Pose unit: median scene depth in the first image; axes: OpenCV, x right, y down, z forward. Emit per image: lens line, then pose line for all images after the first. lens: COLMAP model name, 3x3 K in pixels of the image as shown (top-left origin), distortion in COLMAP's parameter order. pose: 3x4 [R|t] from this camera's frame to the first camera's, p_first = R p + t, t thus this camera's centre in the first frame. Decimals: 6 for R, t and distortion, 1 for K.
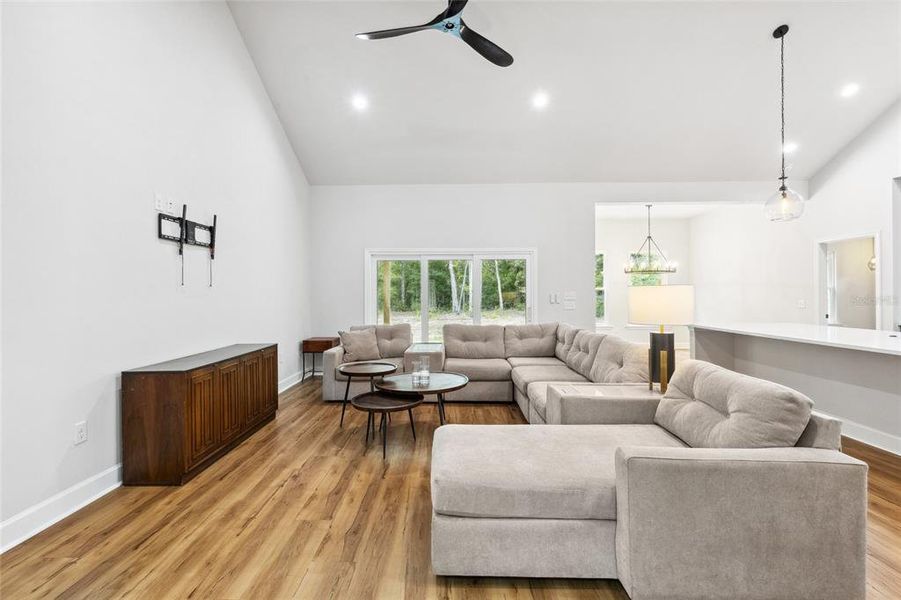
lens RADIAL K [[403.0, 0, 446.5], [0, 403.0, 291.1], [0, 0, 1]] dist [0.010438, 0.000904]
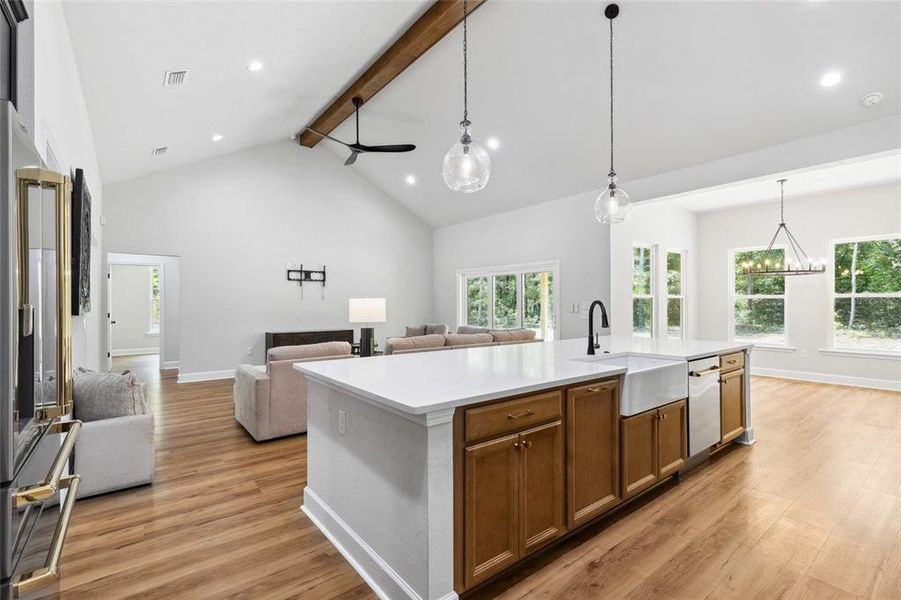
lens RADIAL K [[410.8, 0, 447.1], [0, 410.8, 301.3], [0, 0, 1]] dist [0.003155, -0.001099]
pose [[0.623914, -0.002333, -0.781489, 1.550285], [0.004476, 0.999990, 0.000588, -0.001278], [0.781480, -0.003865, 0.623918, 0.176982]]
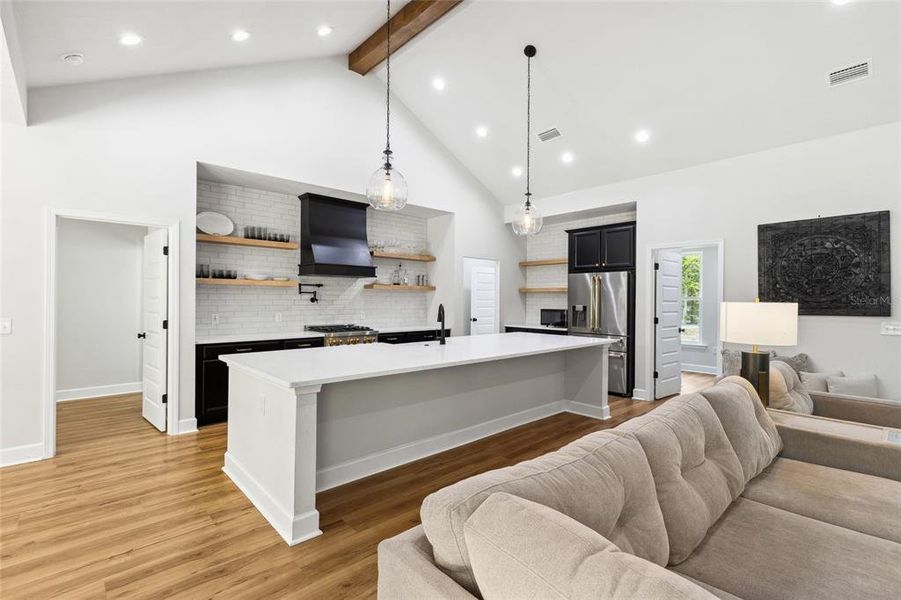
lens RADIAL K [[410.8, 0, 448.9], [0, 410.8, 299.7], [0, 0, 1]] dist [0.003155, -0.001099]
pose [[-0.685152, -0.000346, 0.728400, 0.244810], [-0.007669, 0.999948, -0.006739, -0.005694], [-0.728360, -0.010203, -0.685119, 1.697069]]
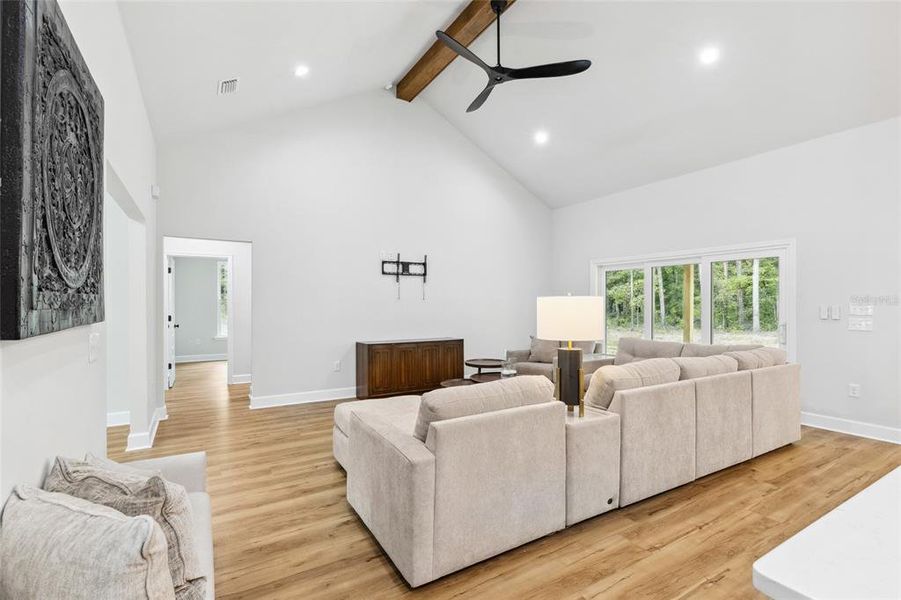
lens RADIAL K [[410.8, 0, 443.8], [0, 410.8, 304.8], [0, 0, 1]] dist [0.003155, -0.001099]
pose [[0.520355, 0.005075, -0.853935, 0.900787], [0.003939, 0.999957, 0.008343, -0.003923], [0.853941, -0.007705, 0.520313, 0.218921]]
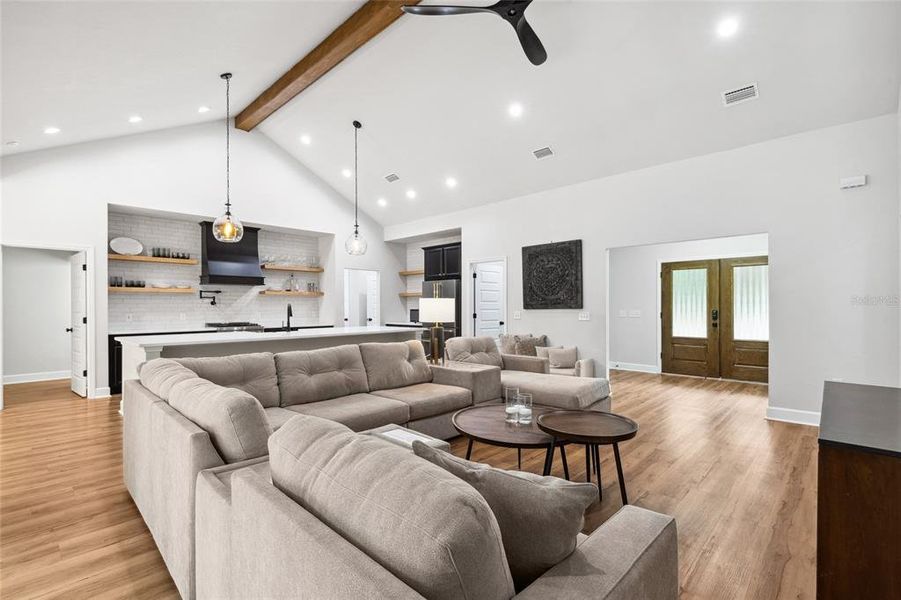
lens RADIAL K [[410.8, 0, 446.6], [0, 410.8, 308.9], [0, 0, 1]] dist [0.003155, -0.001099]
pose [[-0.728978, 0.003936, 0.684526, -0.491511], [0.003049, 0.999992, -0.002503, 0.025172], [-0.684530, 0.000262, -0.728985, 1.690805]]
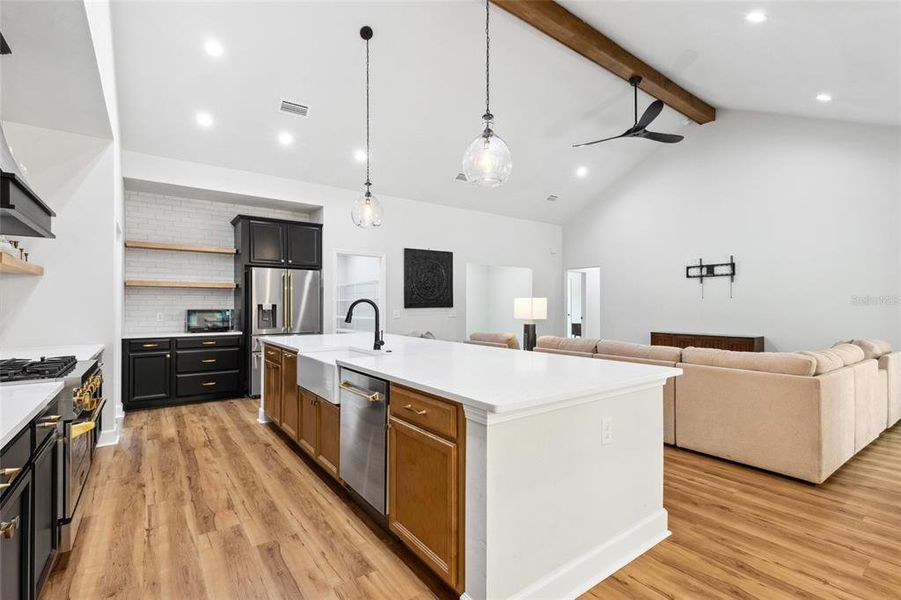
lens RADIAL K [[410.8, 0, 445.3], [0, 410.8, 302.3], [0, 0, 1]] dist [0.003155, -0.001099]
pose [[-0.802885, 0.000042, -0.596133, 1.491913], [0.008304, 0.999904, -0.011113, 0.017708], [0.596076, -0.013872, -0.802809, 1.742339]]
